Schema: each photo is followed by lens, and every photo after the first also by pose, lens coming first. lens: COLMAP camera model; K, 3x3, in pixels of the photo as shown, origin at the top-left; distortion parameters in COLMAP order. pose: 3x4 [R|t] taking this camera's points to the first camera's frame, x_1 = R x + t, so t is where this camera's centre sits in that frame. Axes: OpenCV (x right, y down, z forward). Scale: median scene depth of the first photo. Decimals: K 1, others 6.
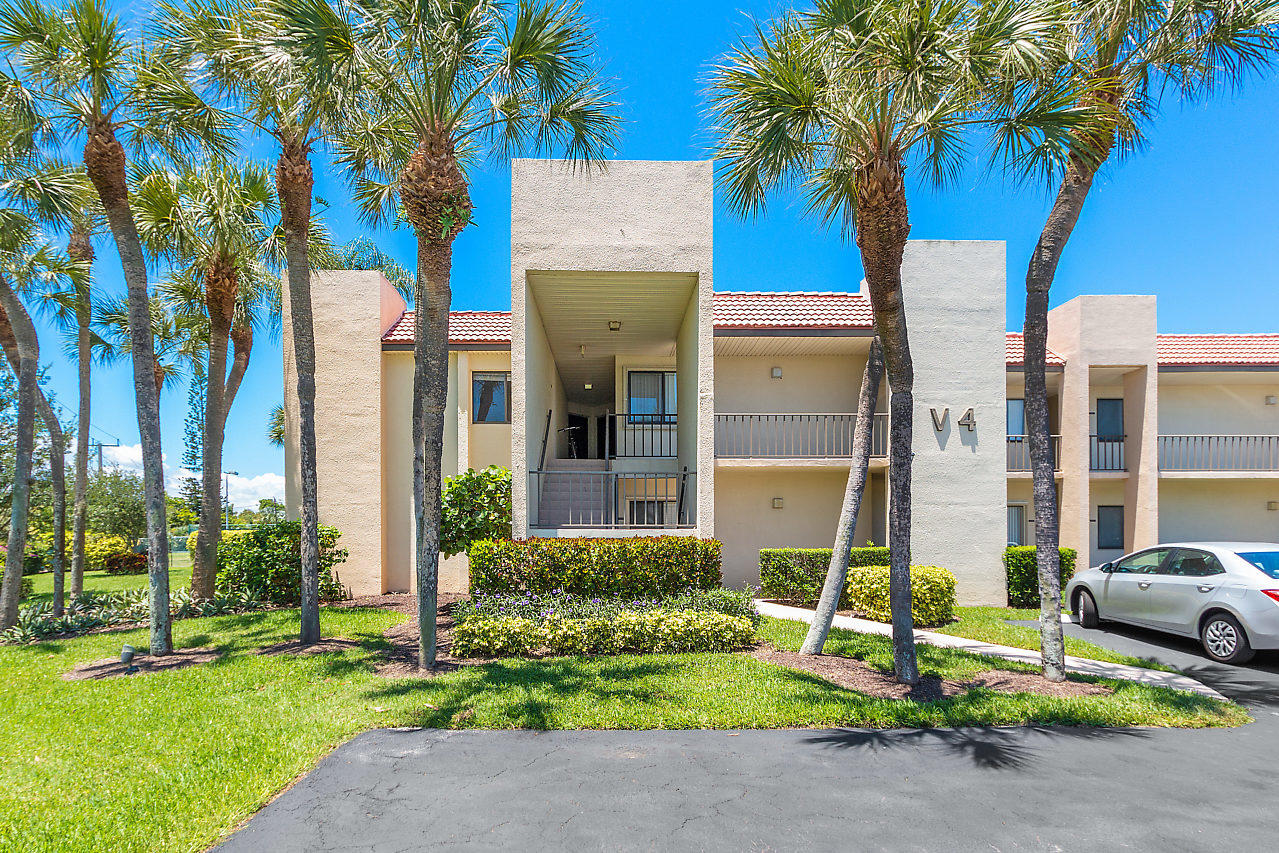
lens RADIAL K [[599.5, 0, 639.5], [0, 599.5, 426.5], [0, 0, 1]] dist [0.000635, -0.000084]
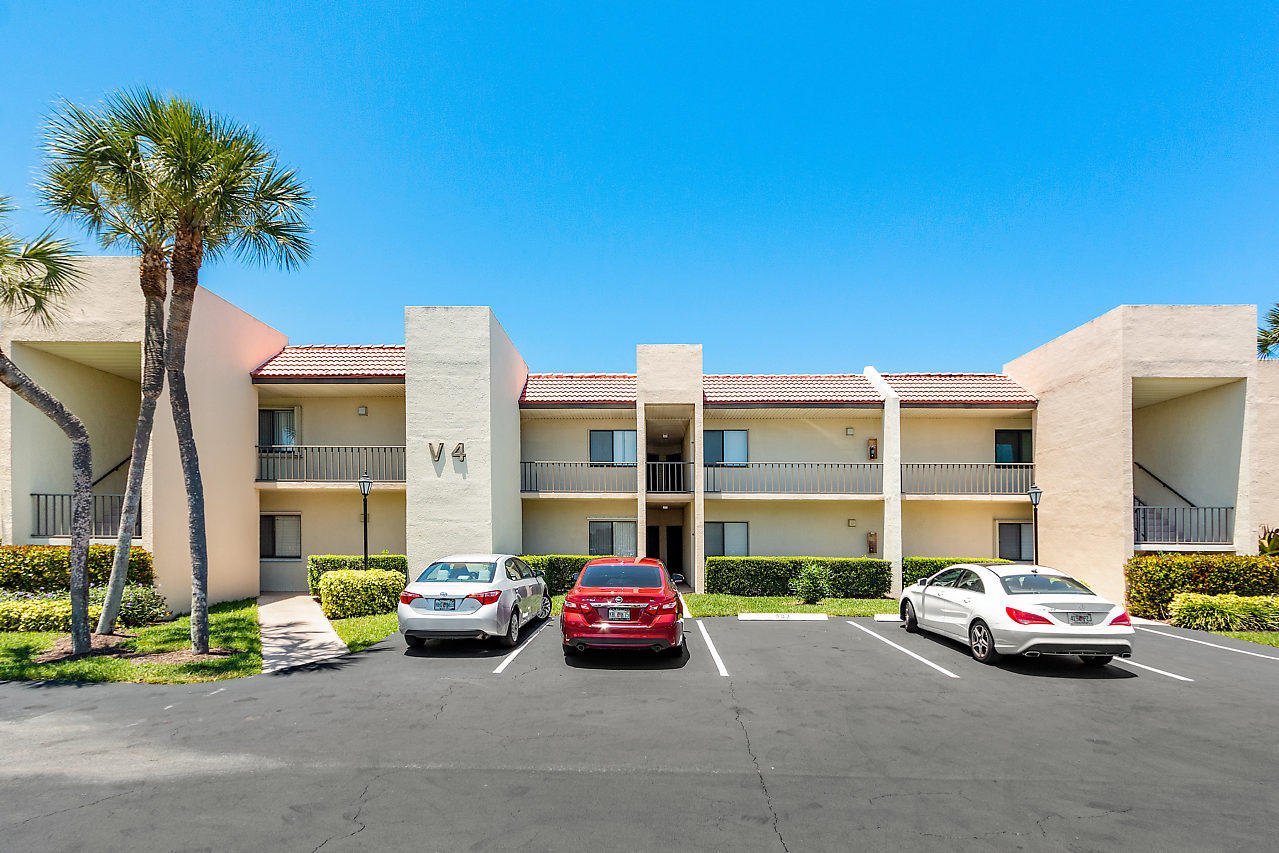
lens RADIAL K [[599.5, 0, 639.5], [0, 599.5, 426.5], [0, 0, 1]] dist [0.000635, -0.000084]
pose [[0.999846, -0.003755, -0.017120, 0.825103], [0.003042, 0.999135, -0.041478, -0.009157], [0.017261, 0.041420, 0.998993, -0.194972]]
